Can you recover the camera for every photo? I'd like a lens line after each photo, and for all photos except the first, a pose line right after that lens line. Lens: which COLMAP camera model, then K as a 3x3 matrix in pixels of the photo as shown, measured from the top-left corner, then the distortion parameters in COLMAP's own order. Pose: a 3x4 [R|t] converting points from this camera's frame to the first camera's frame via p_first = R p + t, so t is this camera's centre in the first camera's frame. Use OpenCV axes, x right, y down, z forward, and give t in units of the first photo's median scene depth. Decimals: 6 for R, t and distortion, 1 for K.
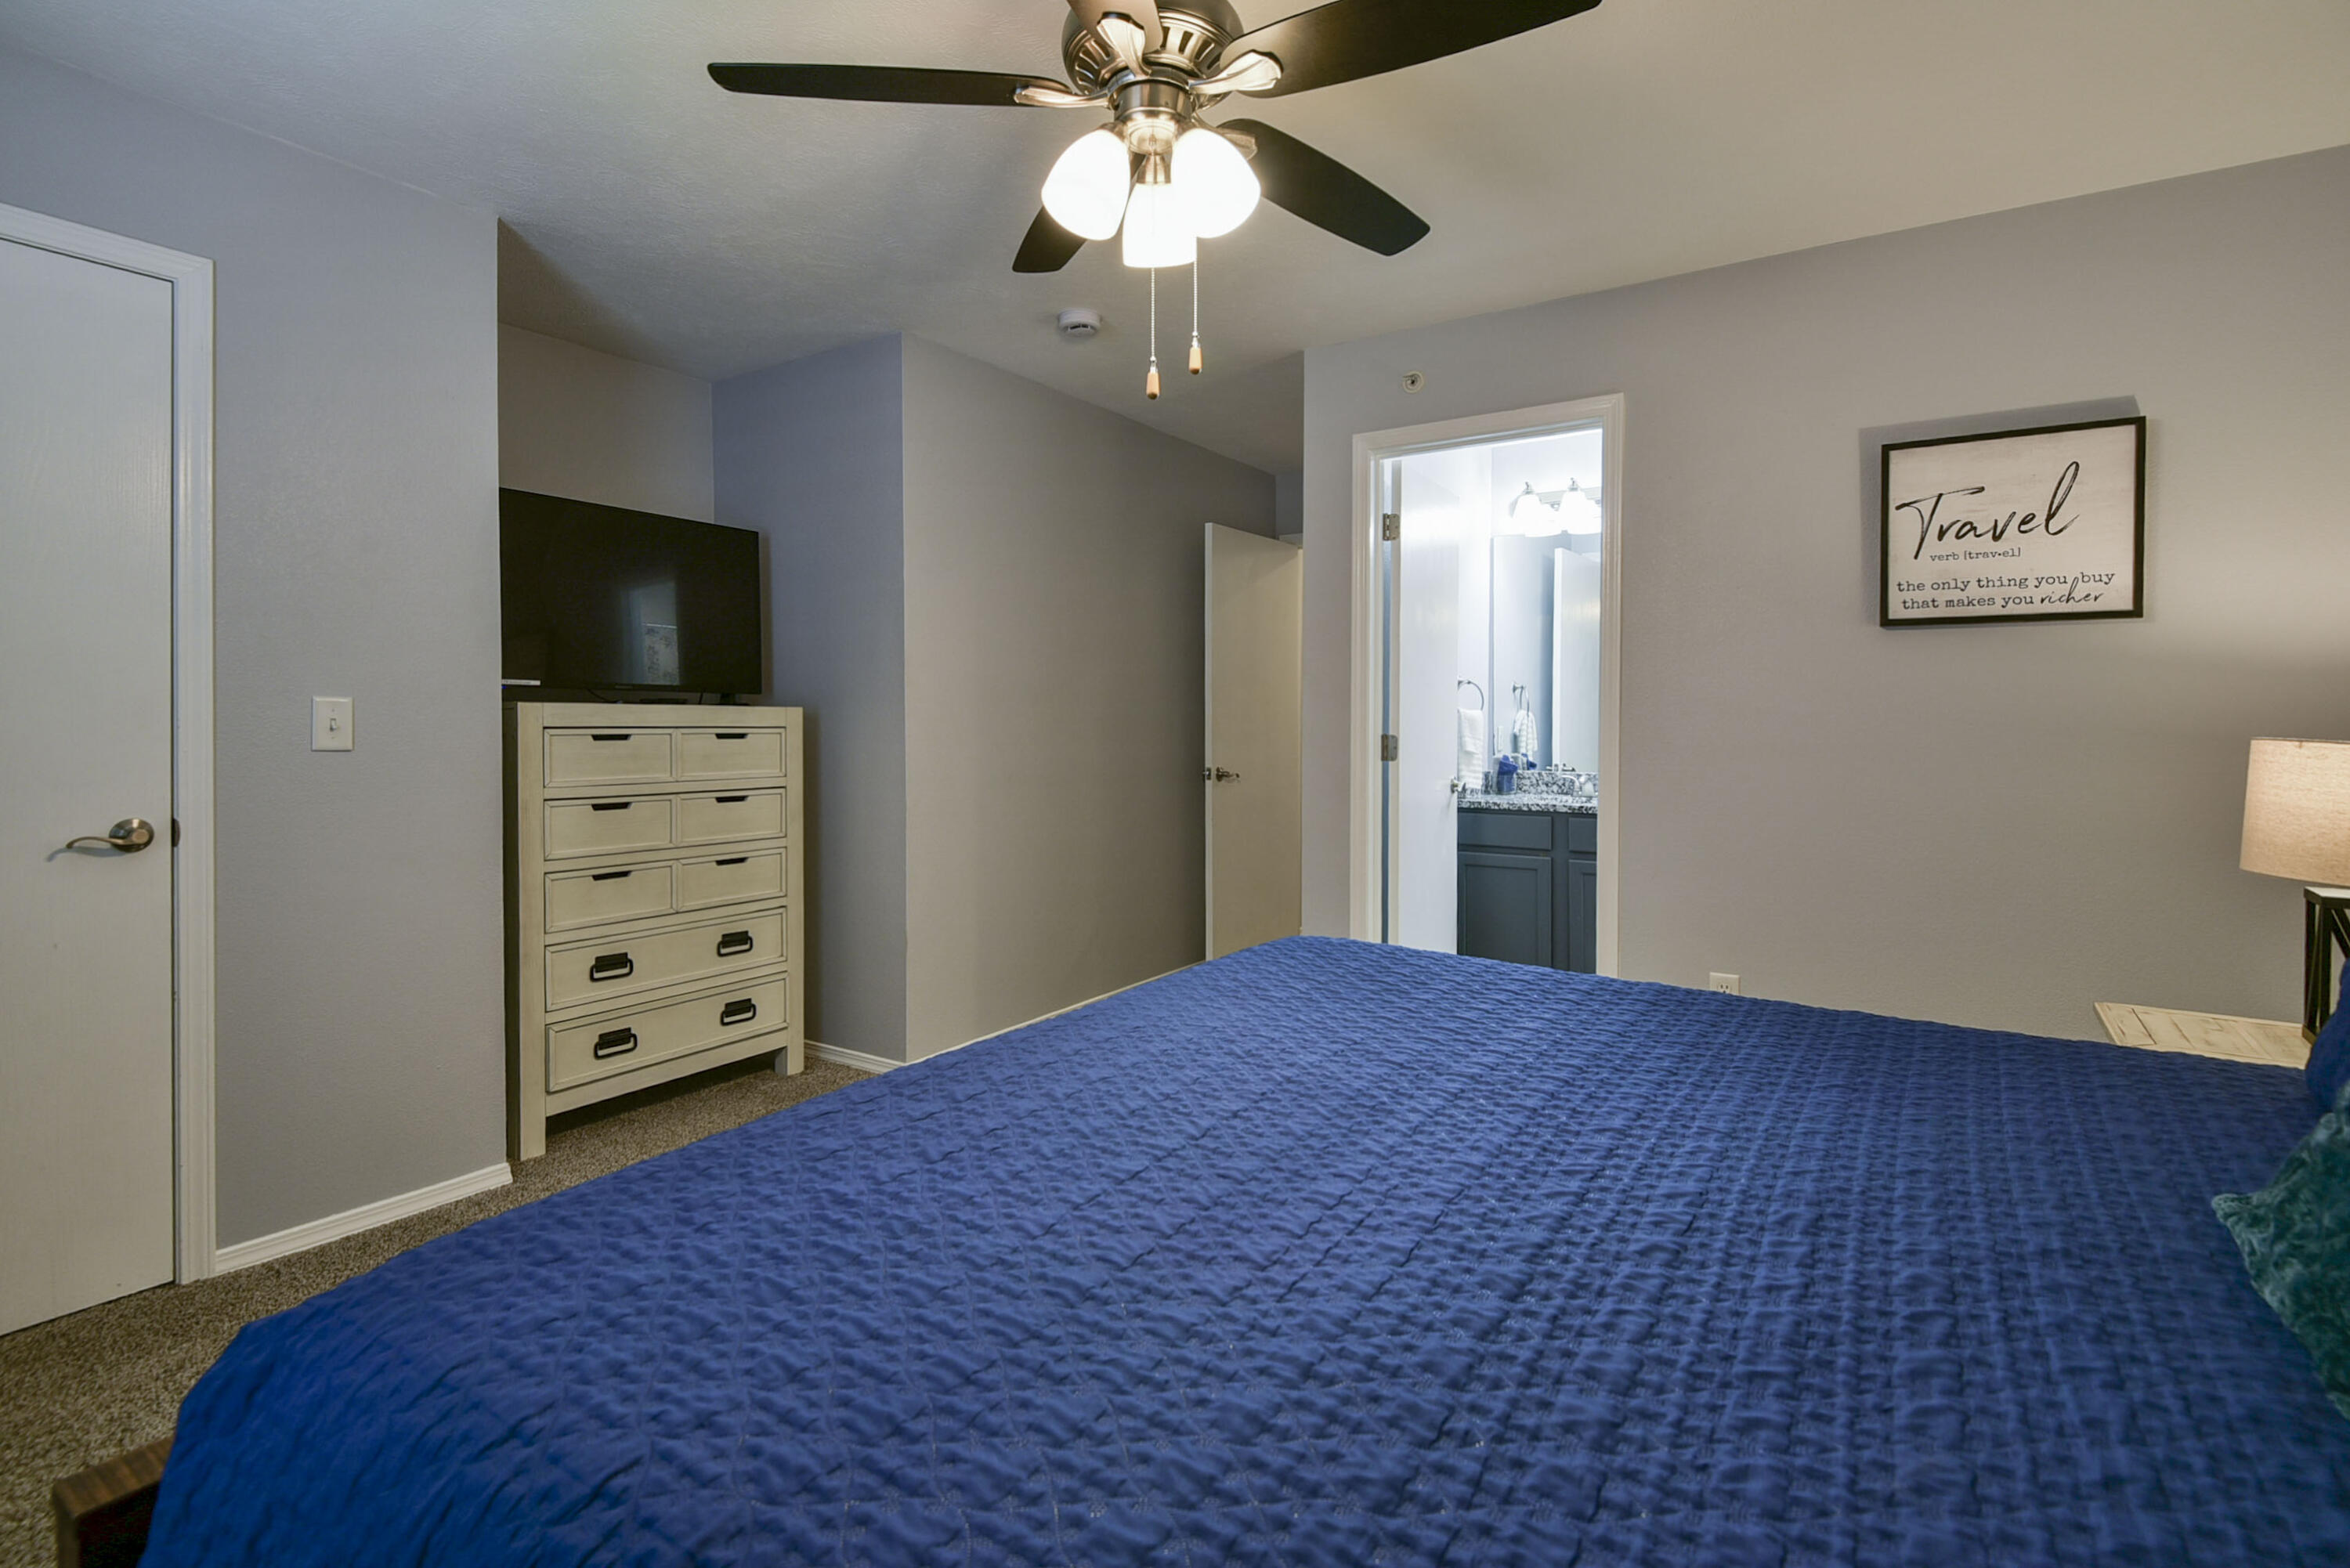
lens RADIAL K [[1102.0, 0, 1182.9], [0, 1102.0, 727.3], [0, 0, 1]] dist [0.030119, -0.000664]
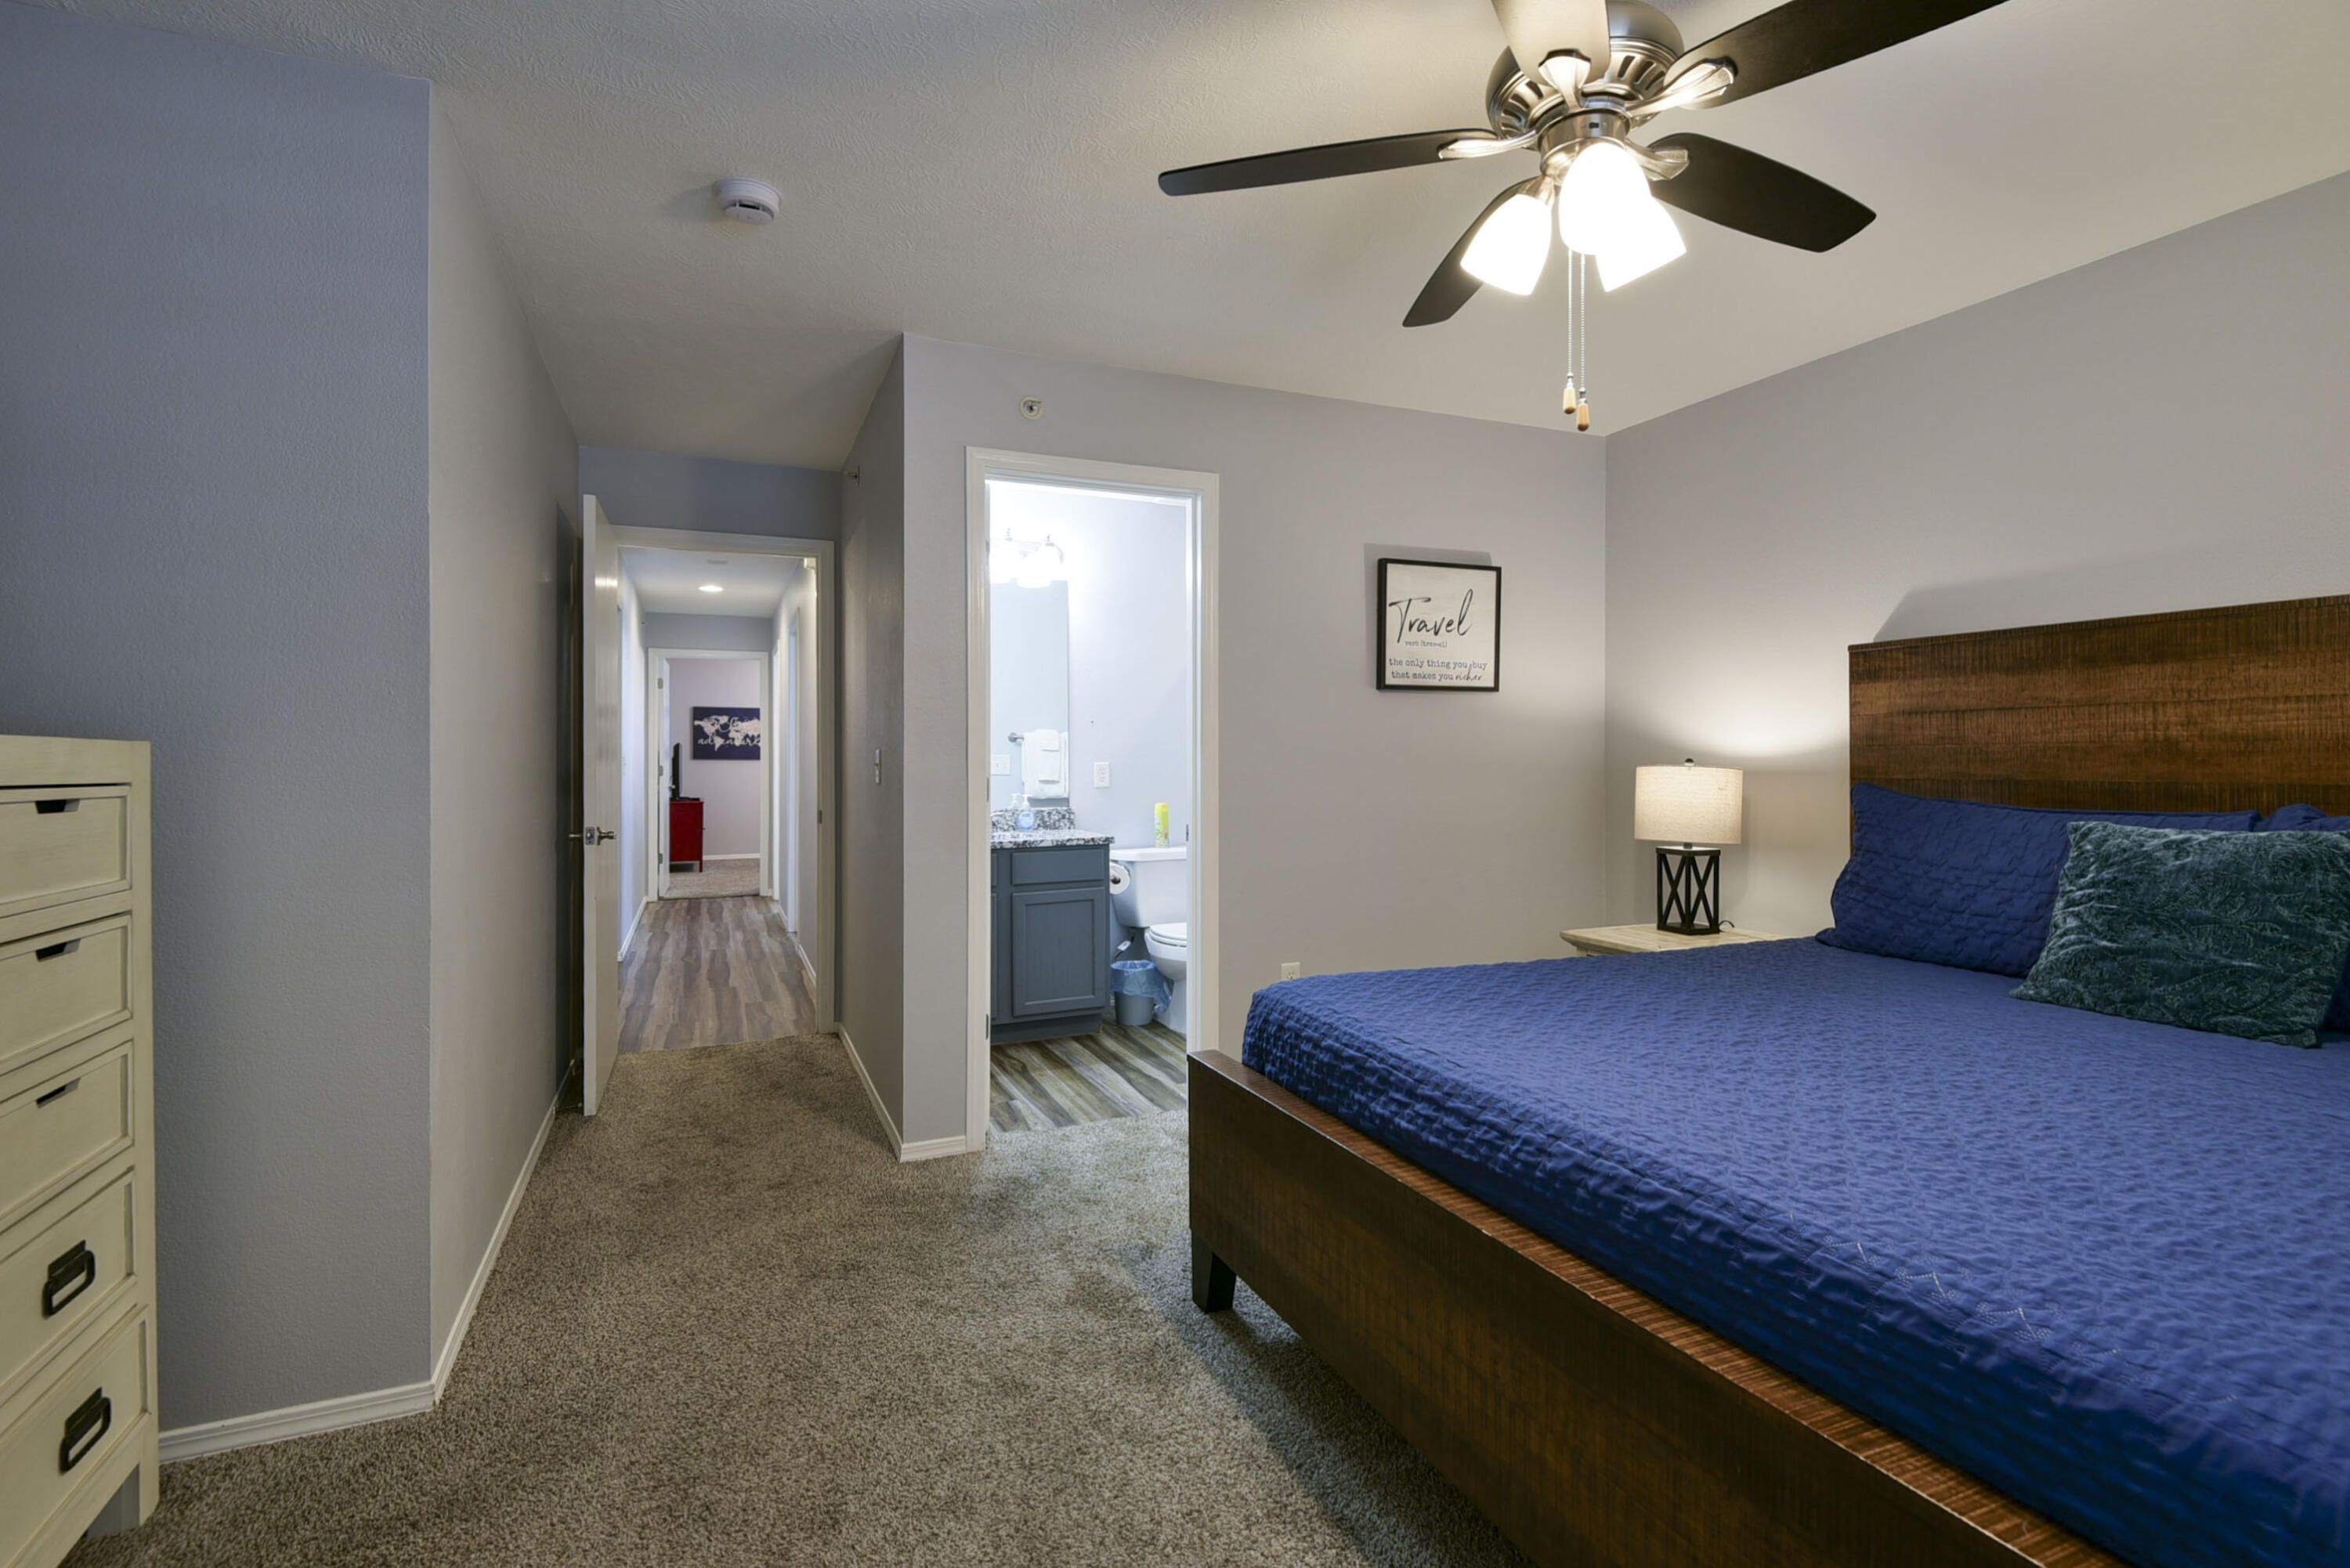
lens RADIAL K [[1066.9, 0, 1132.7], [0, 1066.9, 789.3], [0, 0, 1]] dist [0.071464, -0.000208]
pose [[0.569432, -0.028420, 0.821547, -0.664059], [0.014986, 0.999595, 0.024193, -0.002914], [-0.821902, -0.001465, 0.569628, 0.505906]]
